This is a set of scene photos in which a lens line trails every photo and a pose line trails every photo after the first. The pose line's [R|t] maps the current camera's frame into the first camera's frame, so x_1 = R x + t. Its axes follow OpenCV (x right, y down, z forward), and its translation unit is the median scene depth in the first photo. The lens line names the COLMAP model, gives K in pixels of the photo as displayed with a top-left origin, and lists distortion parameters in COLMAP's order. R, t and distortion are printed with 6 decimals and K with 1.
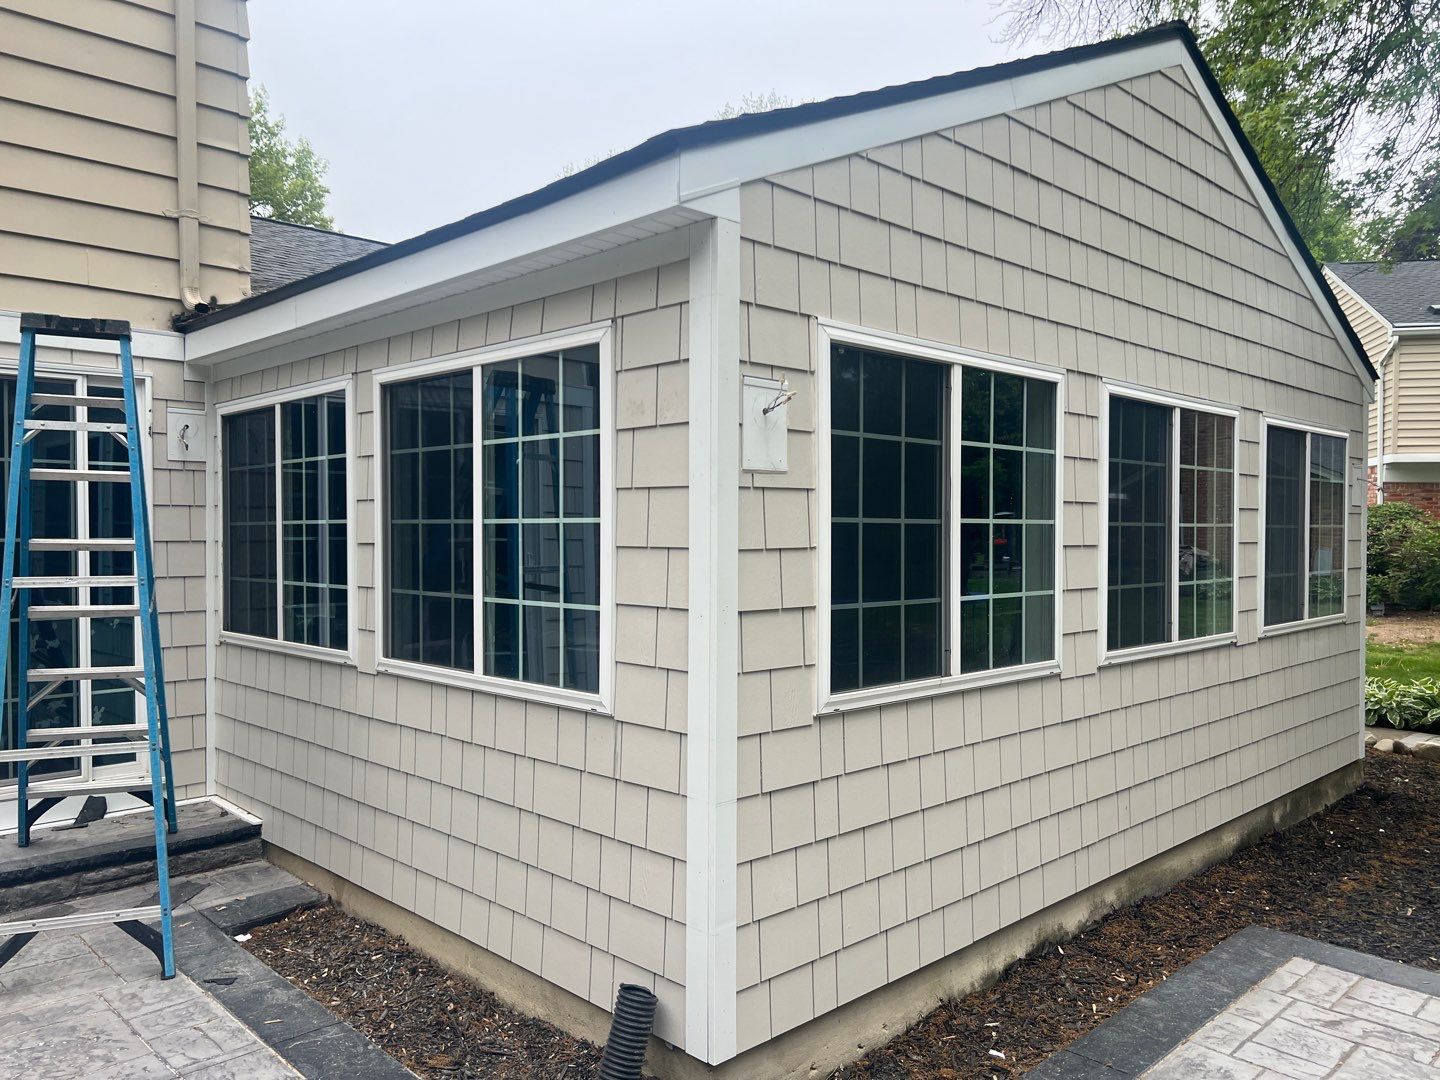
lens RADIAL K [[1278.6, 0, 775.7], [0, 1278.6, 538.9], [0, 0, 1]] dist [0.052834, -0.096628]
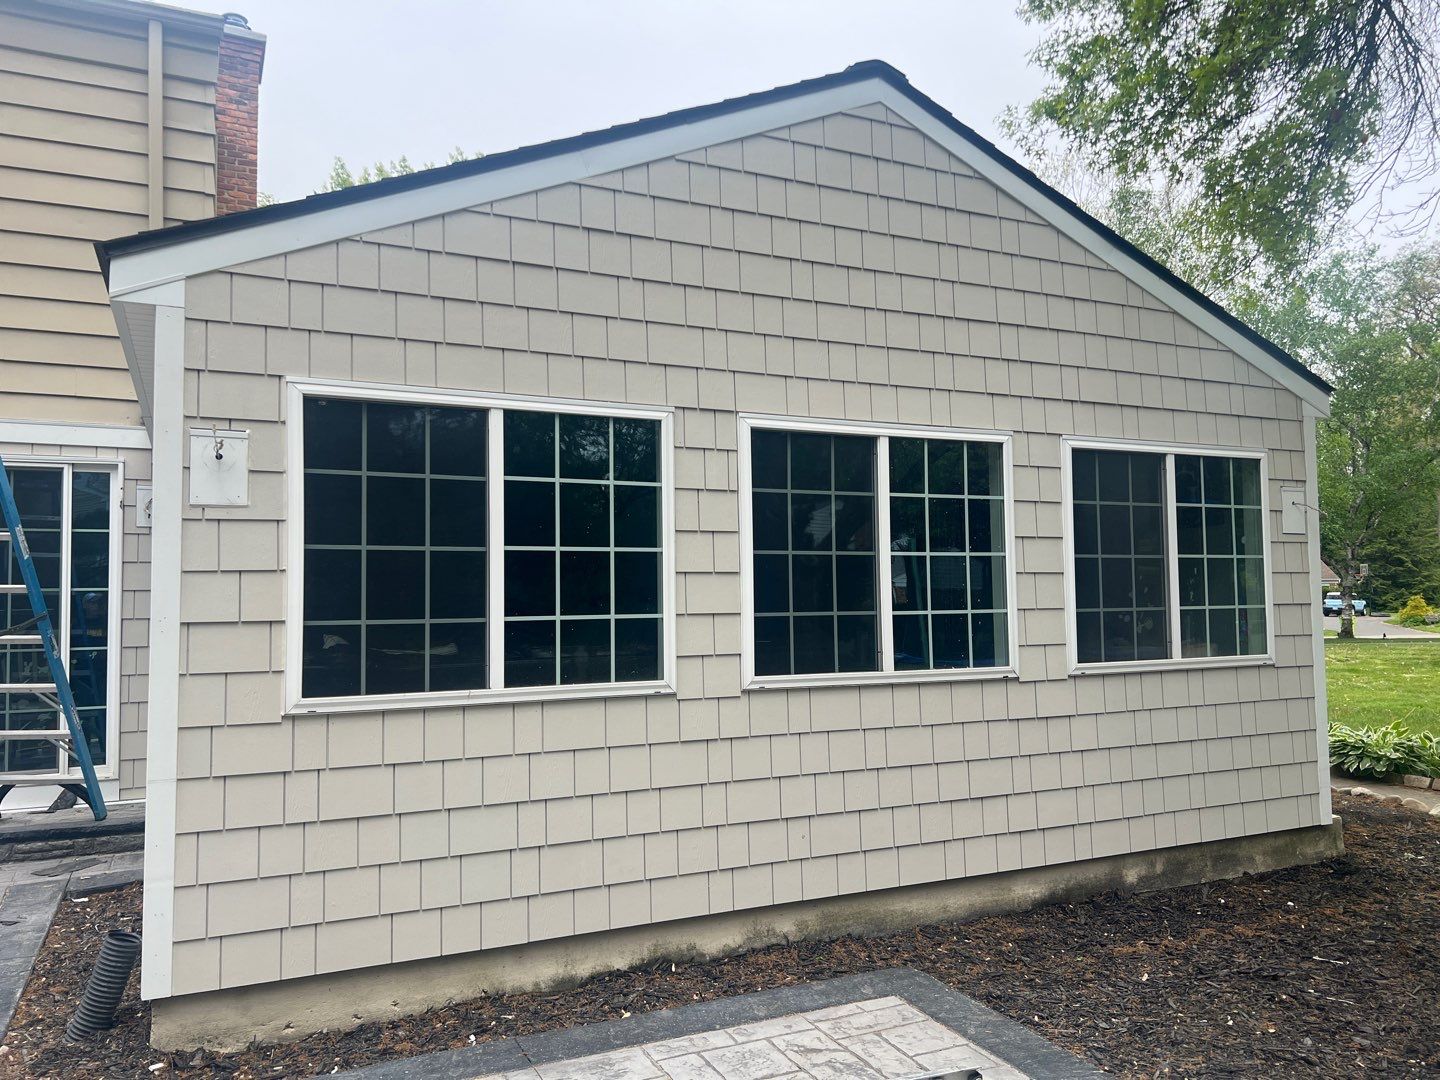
lens RADIAL K [[1293.0, 0, 720.5], [0, 1293.0, 508.0], [0, 0, 1]] dist [0.095181, -0.210732]
pose [[0.928158, -0.041596, -0.369854, 0.724197], [0.011140, 0.996395, -0.084105, 0.047326], [0.372019, 0.073942, 0.925275, 0.028227]]
